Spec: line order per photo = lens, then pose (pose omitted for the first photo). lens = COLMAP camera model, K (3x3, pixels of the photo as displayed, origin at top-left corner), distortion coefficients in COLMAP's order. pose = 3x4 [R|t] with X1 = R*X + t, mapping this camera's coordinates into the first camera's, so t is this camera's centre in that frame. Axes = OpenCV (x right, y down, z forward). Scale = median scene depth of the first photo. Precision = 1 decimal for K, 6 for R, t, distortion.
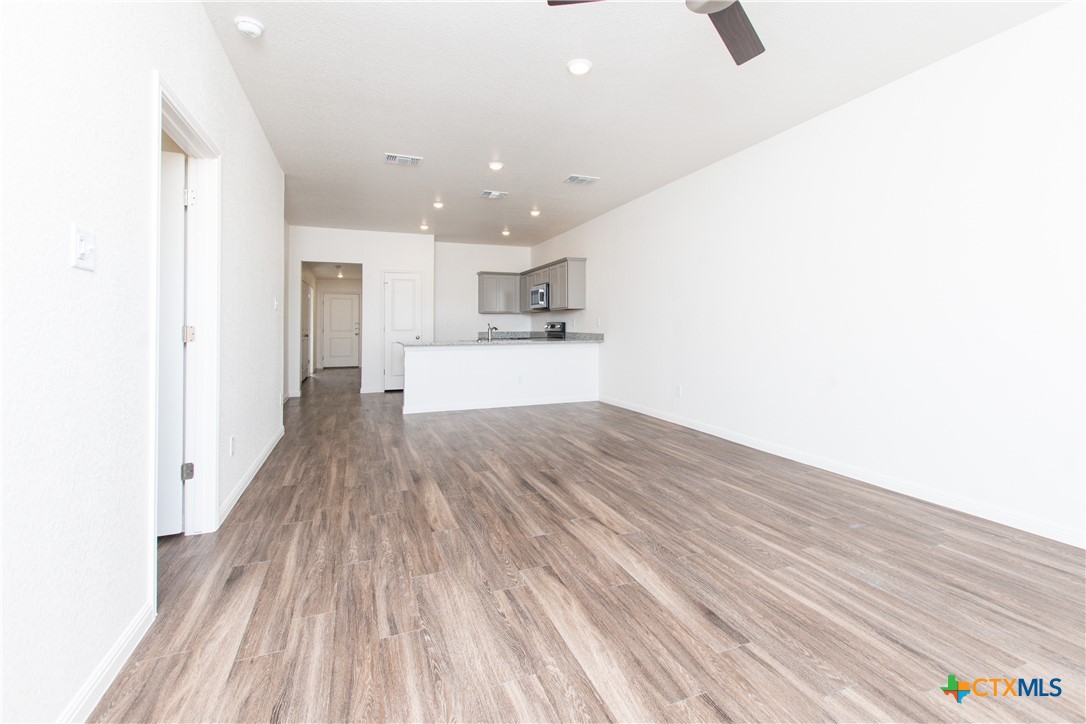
lens RADIAL K [[475.5, 0, 543.3], [0, 475.5, 333.2], [0, 0, 1]] dist [0.000075, -0.000601]
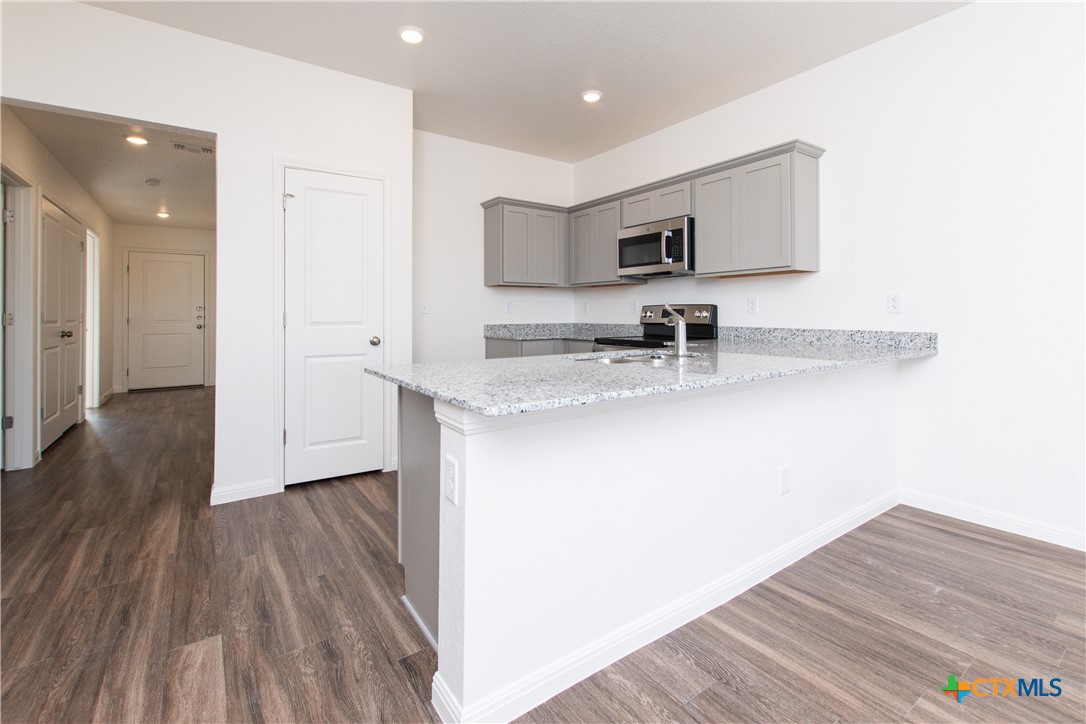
lens RADIAL K [[497.7, 0, 543.4], [0, 497.7, 319.6], [0, 0, 1]] dist [-0.000033, -0.001265]
pose [[0.973423, -0.000678, 0.229015, -0.193740], [0.000877, 0.999999, -0.000770, -0.007862], [-0.229014, 0.000951, 0.973423, 0.494823]]
